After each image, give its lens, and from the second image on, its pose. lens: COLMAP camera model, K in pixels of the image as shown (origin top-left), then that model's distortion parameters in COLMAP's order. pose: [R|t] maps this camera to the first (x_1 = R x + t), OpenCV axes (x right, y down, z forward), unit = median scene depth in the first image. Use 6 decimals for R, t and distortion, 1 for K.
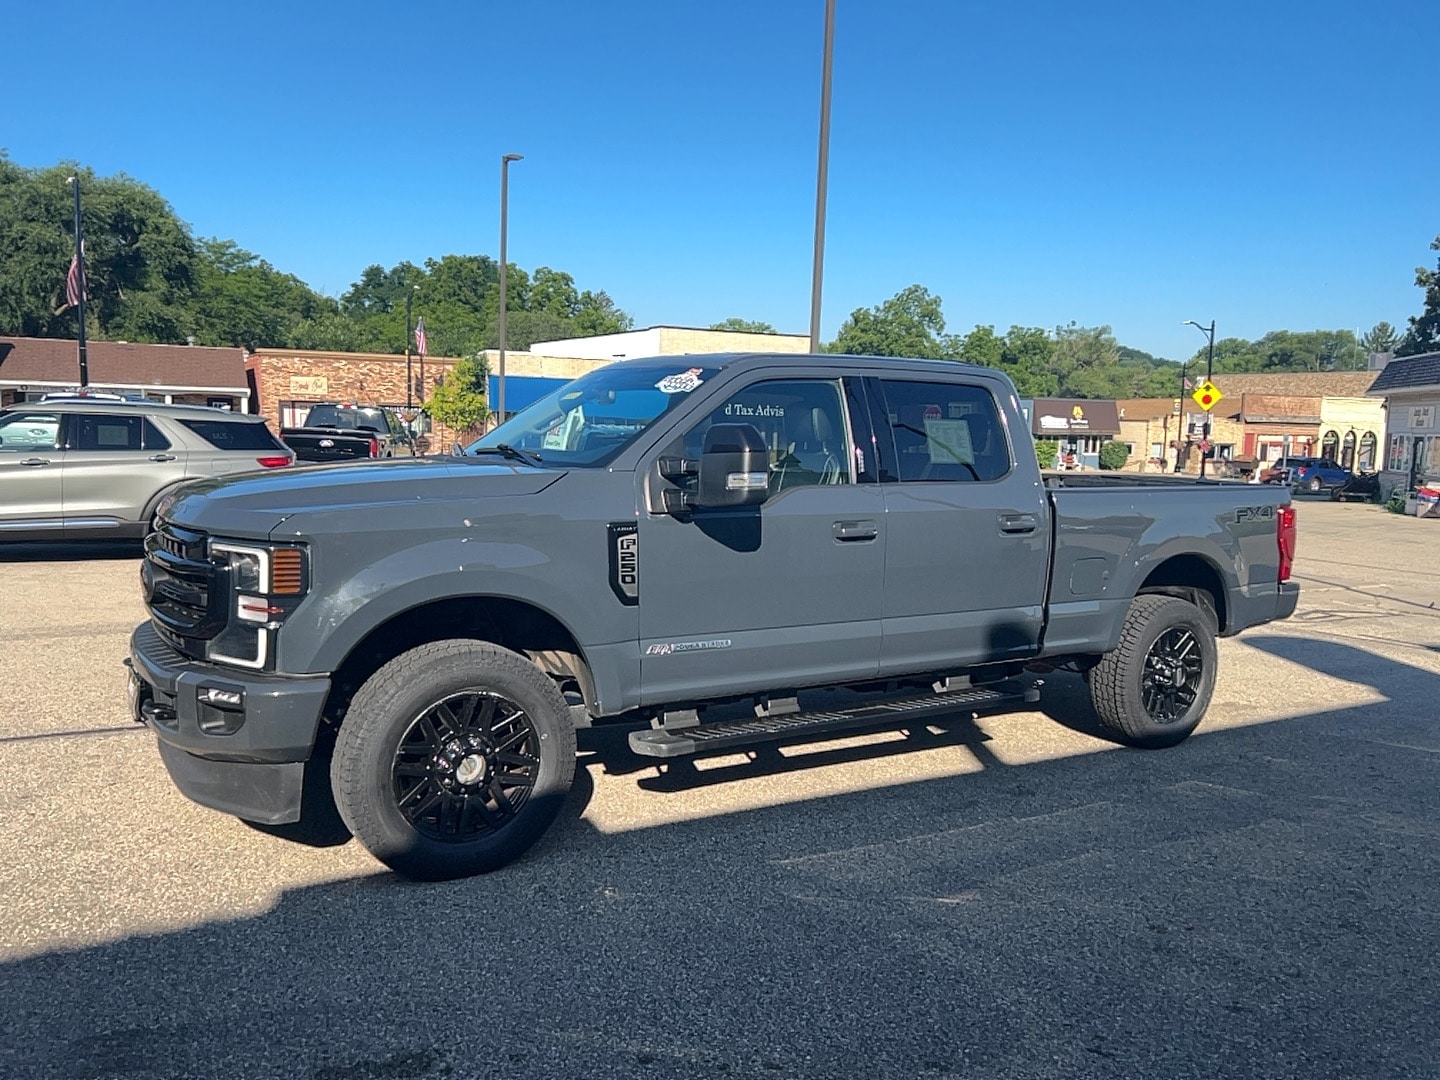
lens RADIAL K [[1101.0, 0, 714.0], [0, 1101.0, 551.3], [0, 0, 1]] dist [0.035851, -0.037018]
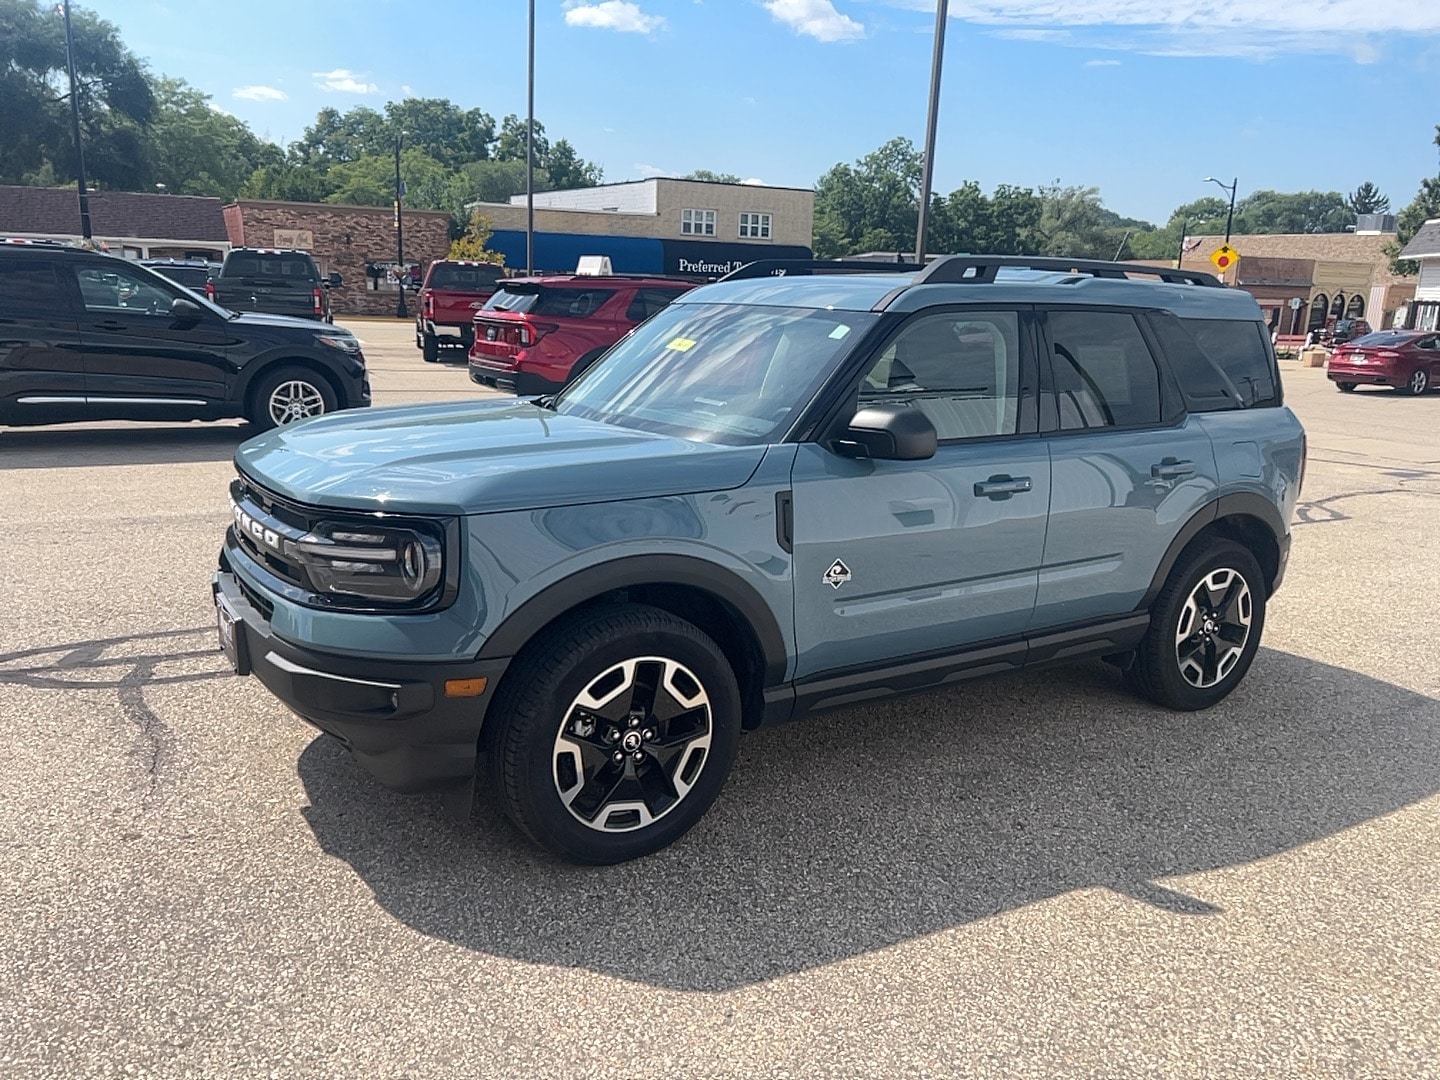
lens RADIAL K [[1101.0, 0, 710.6], [0, 1101.0, 557.4], [0, 0, 1]] dist [0.035851, -0.037018]
pose [[0.999309, -0.002443, 0.037080, -0.073412], [-0.002319, 0.991793, 0.127835, -0.002371], [-0.037087, -0.127833, 0.991102, 0.017074]]
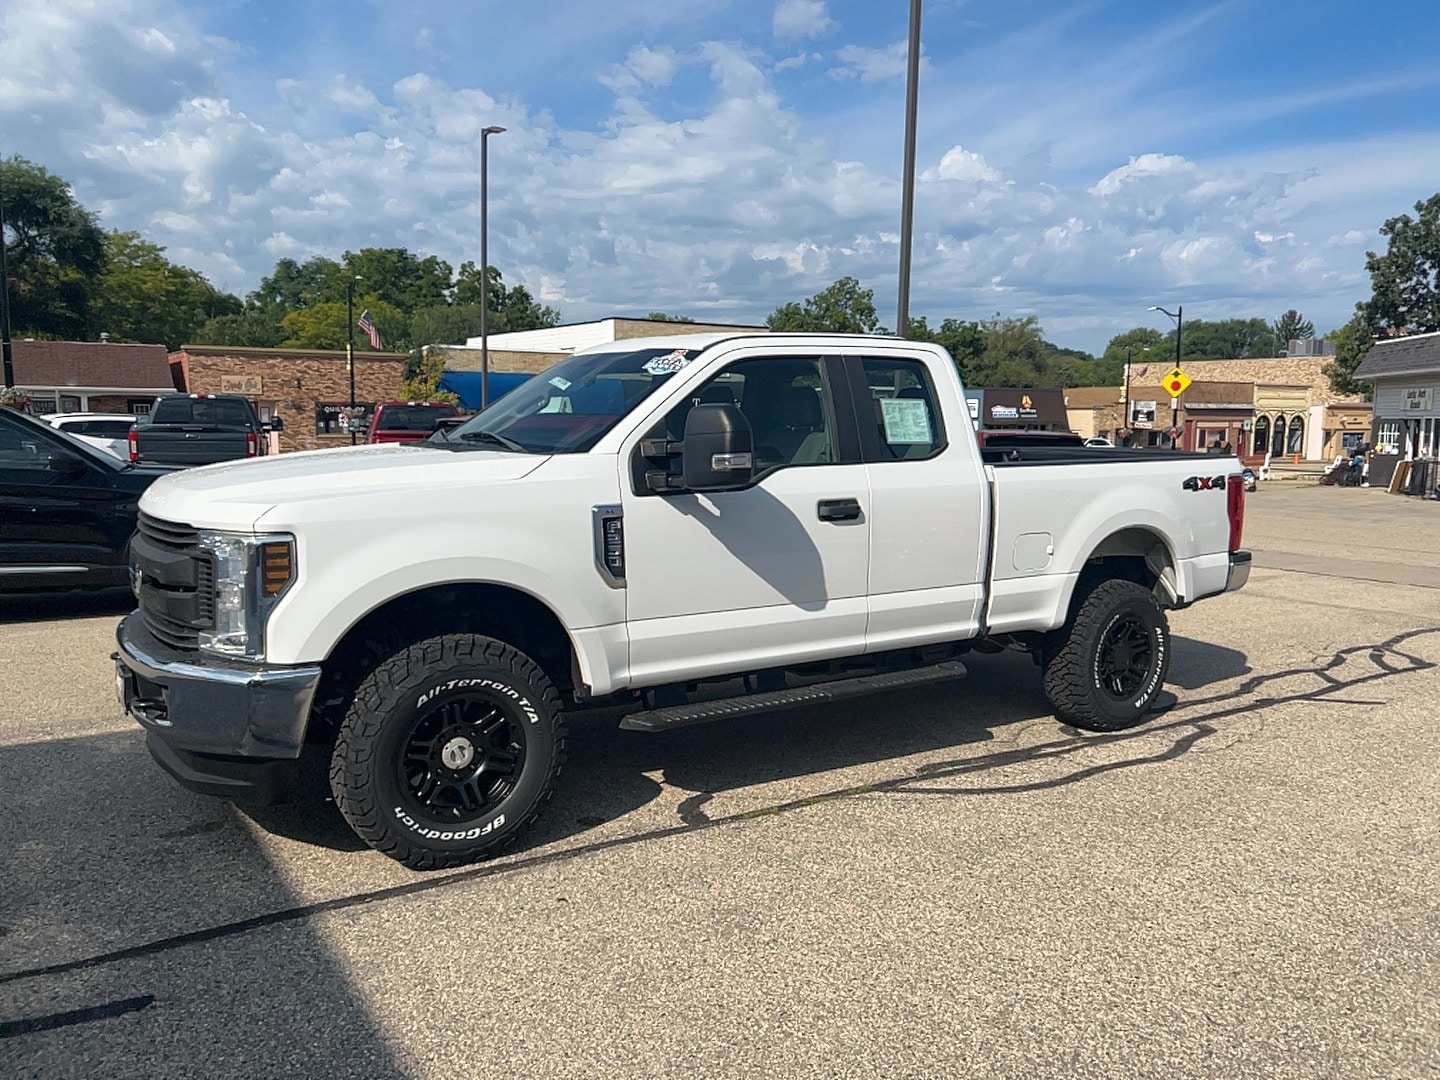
lens RADIAL K [[1101.0, 0, 721.5], [0, 1101.0, 546.6], [0, 0, 1]] dist [0.035851, -0.037018]
pose [[0.996191, -0.026478, 0.083085, -0.076394], [0.026459, 0.999649, 0.001332, -0.007863], [-0.083091, 0.000872, 0.996542, 0.070166]]
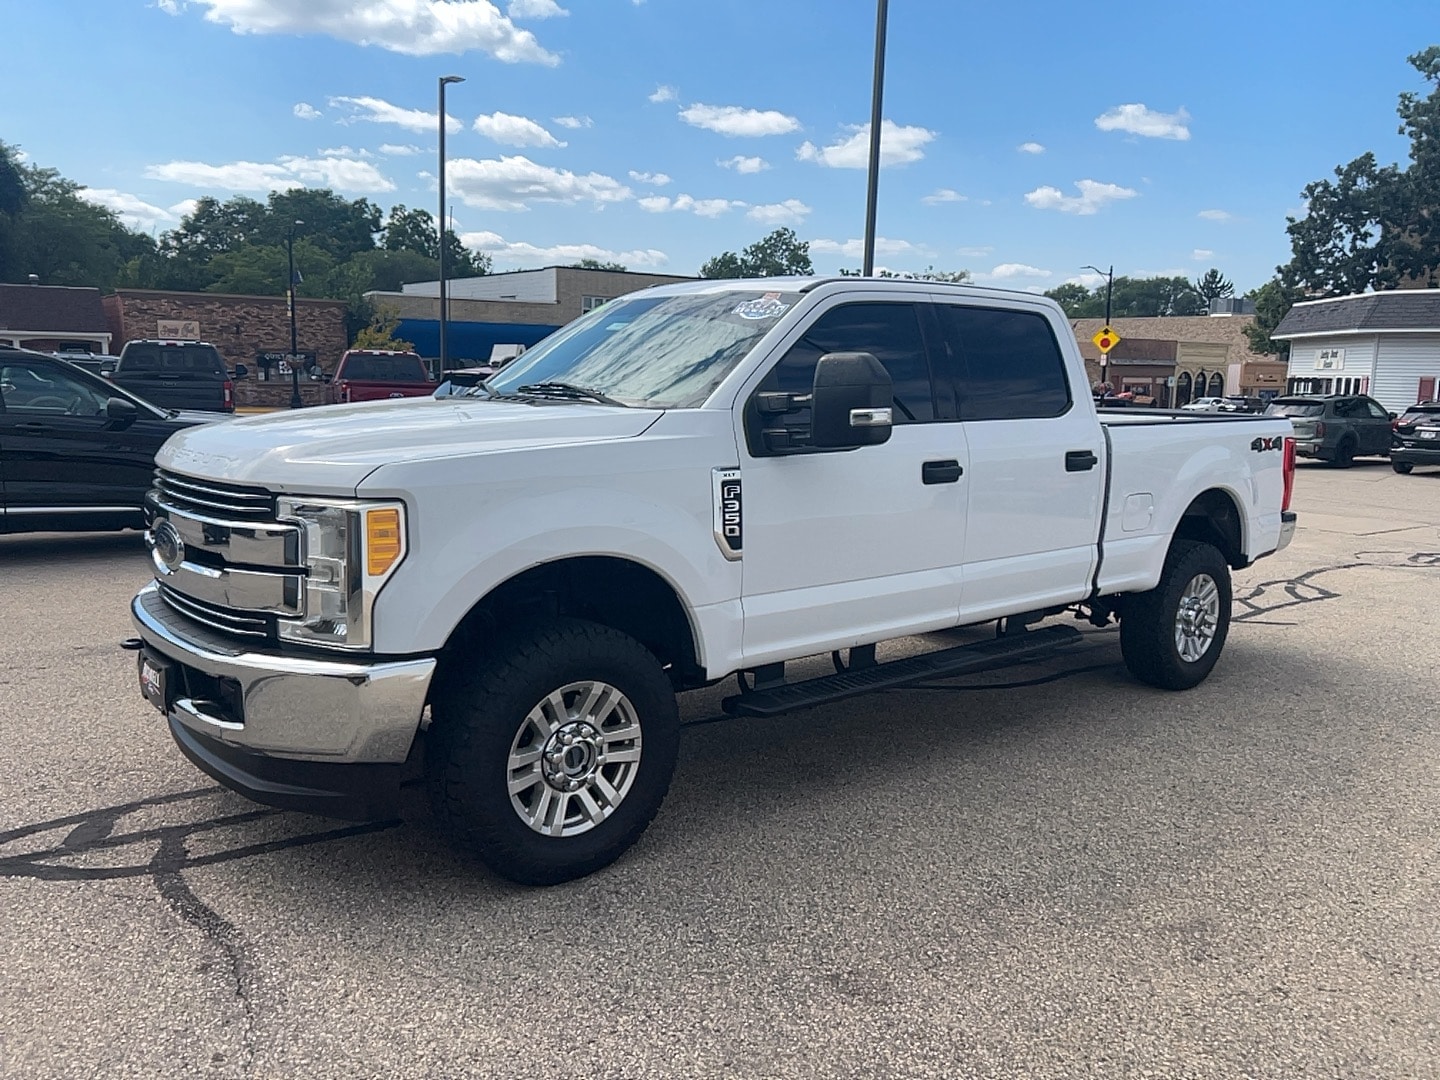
lens RADIAL K [[1101.0, 0, 715.0], [0, 1101.0, 560.7], [0, 0, 1]] dist [0.035851, -0.037018]
pose [[0.989723, -0.030013, 0.139811, -0.102256], [0.021944, 0.998023, 0.058896, -0.006265], [-0.141302, -0.055223, 0.988425, 0.037528]]
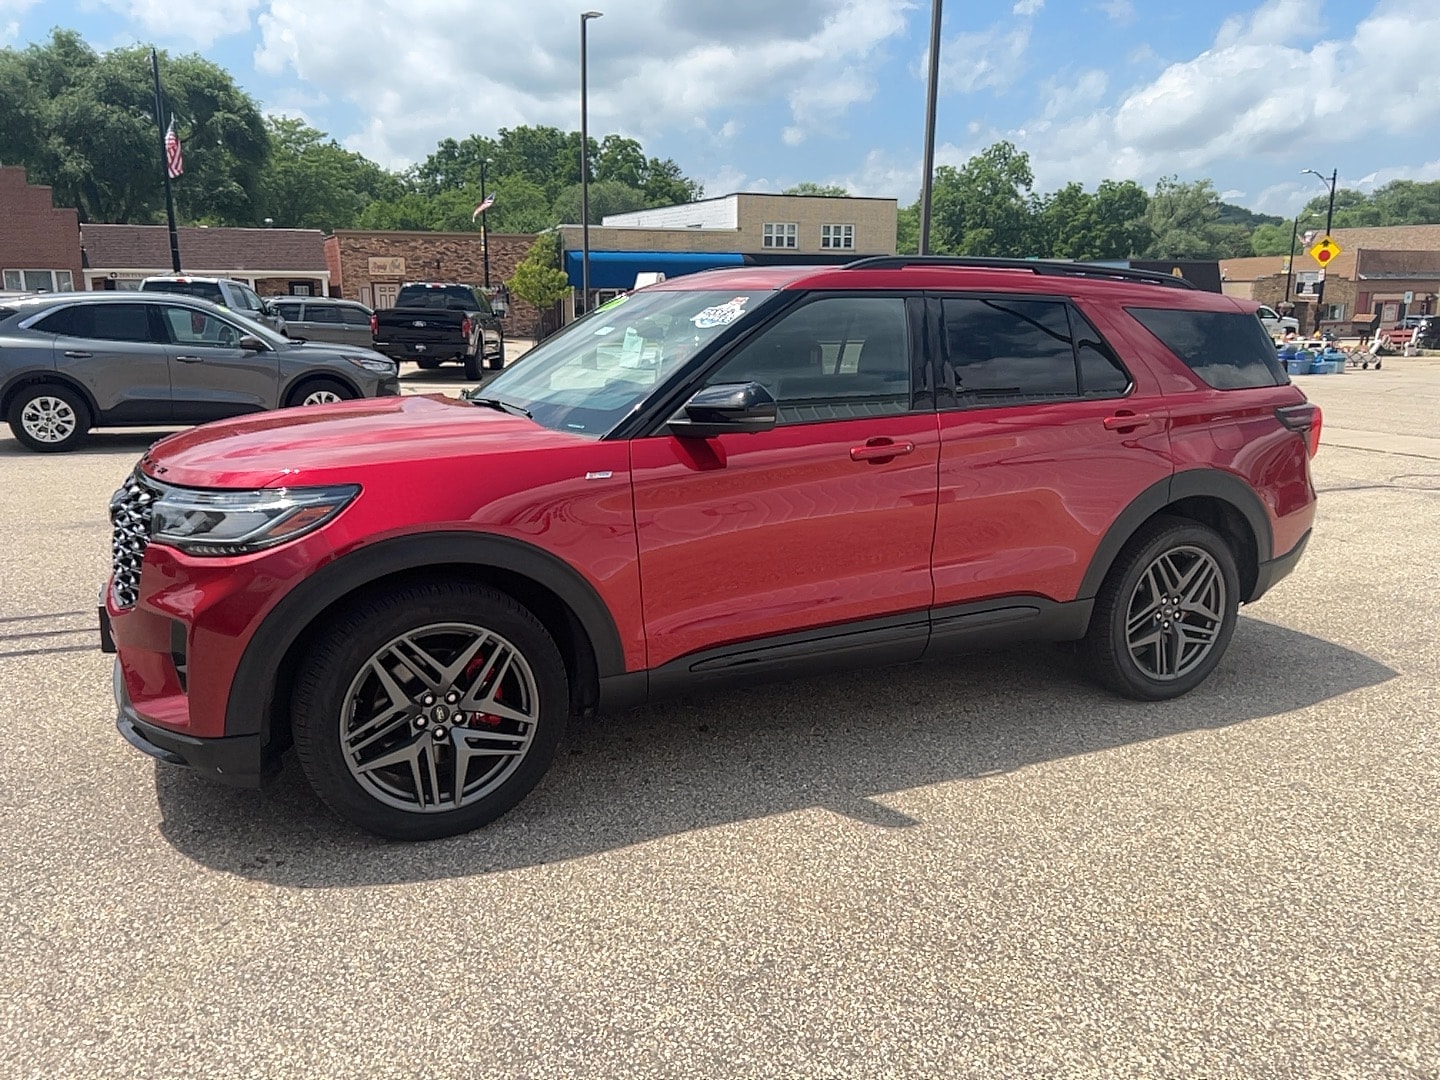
lens RADIAL K [[1101.0, 0, 709.7], [0, 1101.0, 561.5], [0, 0, 1]] dist [0.035851, -0.037018]
pose [[0.997612, -0.007918, -0.068611, -0.018014], [0.016021, 0.992841, 0.118363, 0.000744], [0.067183, -0.119180, 0.990597, 0.006088]]
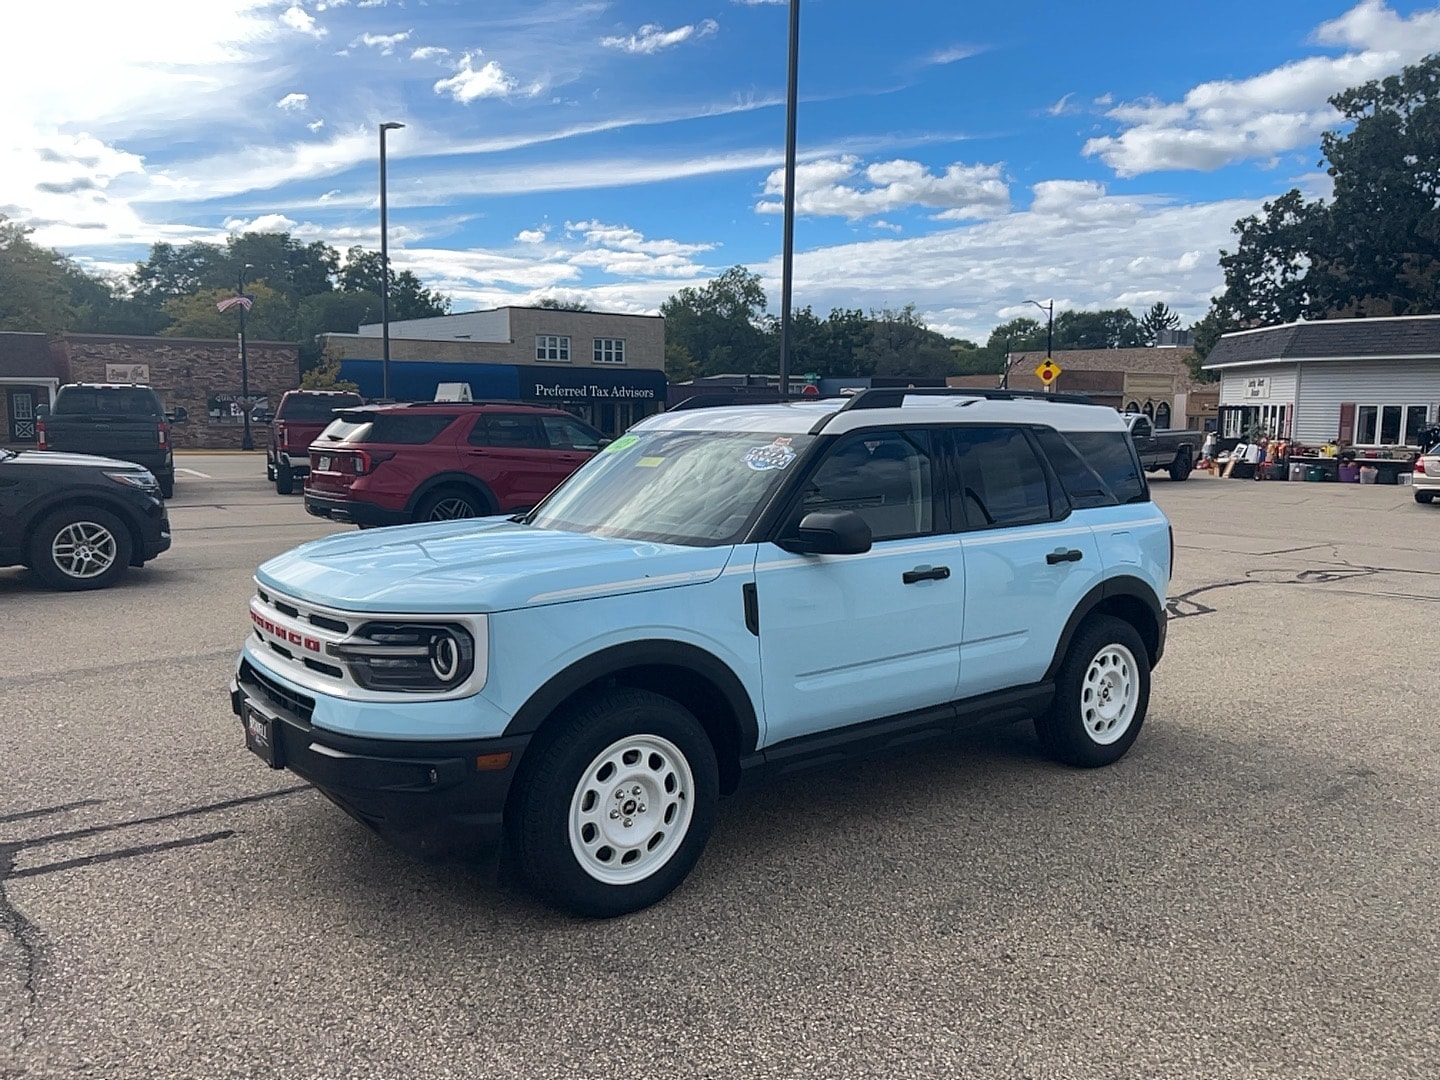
lens RADIAL K [[1101.0, 0, 716.2], [0, 1101.0, 549.0], [0, 0, 1]] dist [0.035851, -0.037018]
pose [[0.984492, -0.041711, 0.170401, -0.083091], [0.039298, 0.999074, 0.017511, -0.003655], [-0.170974, -0.010543, 0.985219, 0.024250]]
